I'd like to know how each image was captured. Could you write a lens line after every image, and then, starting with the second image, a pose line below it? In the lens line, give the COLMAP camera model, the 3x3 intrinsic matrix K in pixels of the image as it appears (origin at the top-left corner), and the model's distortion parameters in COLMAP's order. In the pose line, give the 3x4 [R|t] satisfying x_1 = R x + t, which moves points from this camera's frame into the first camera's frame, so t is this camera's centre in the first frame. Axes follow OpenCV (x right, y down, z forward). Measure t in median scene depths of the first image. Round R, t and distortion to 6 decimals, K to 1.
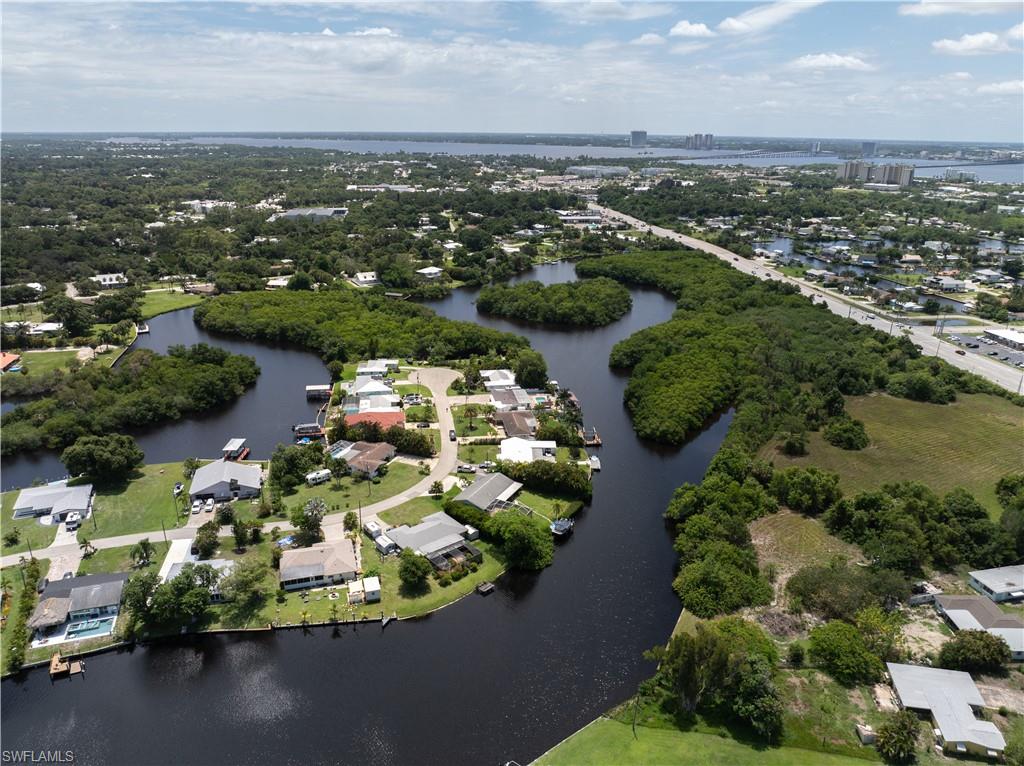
lens RADIAL K [[724.1, 0, 505.0], [0, 724.1, 382.6], [0, 0, 1]] dist [-0.049807, 0.021225]
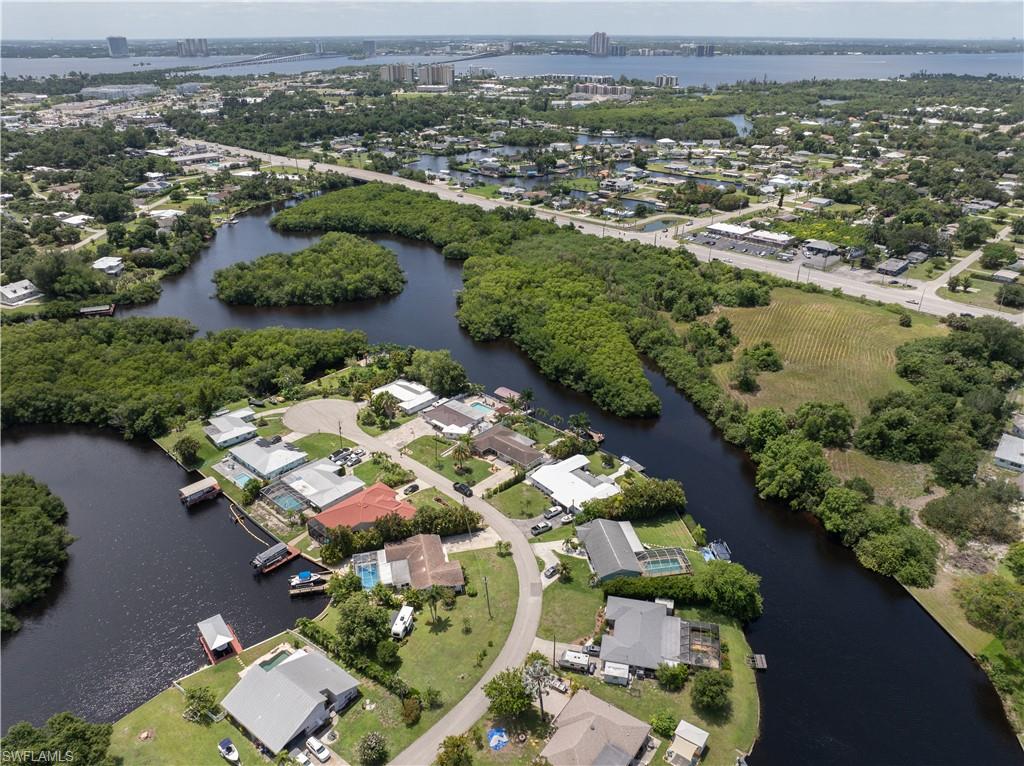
lens RADIAL K [[724.1, 0, 505.0], [0, 724.1, 382.6], [0, 0, 1]] dist [-0.049807, 0.021225]
pose [[0.789550, -0.280749, 0.545703, -0.214850], [0.212354, 0.959274, 0.186276, -0.087102], [-0.575775, -0.031193, 0.817013, 0.165140]]
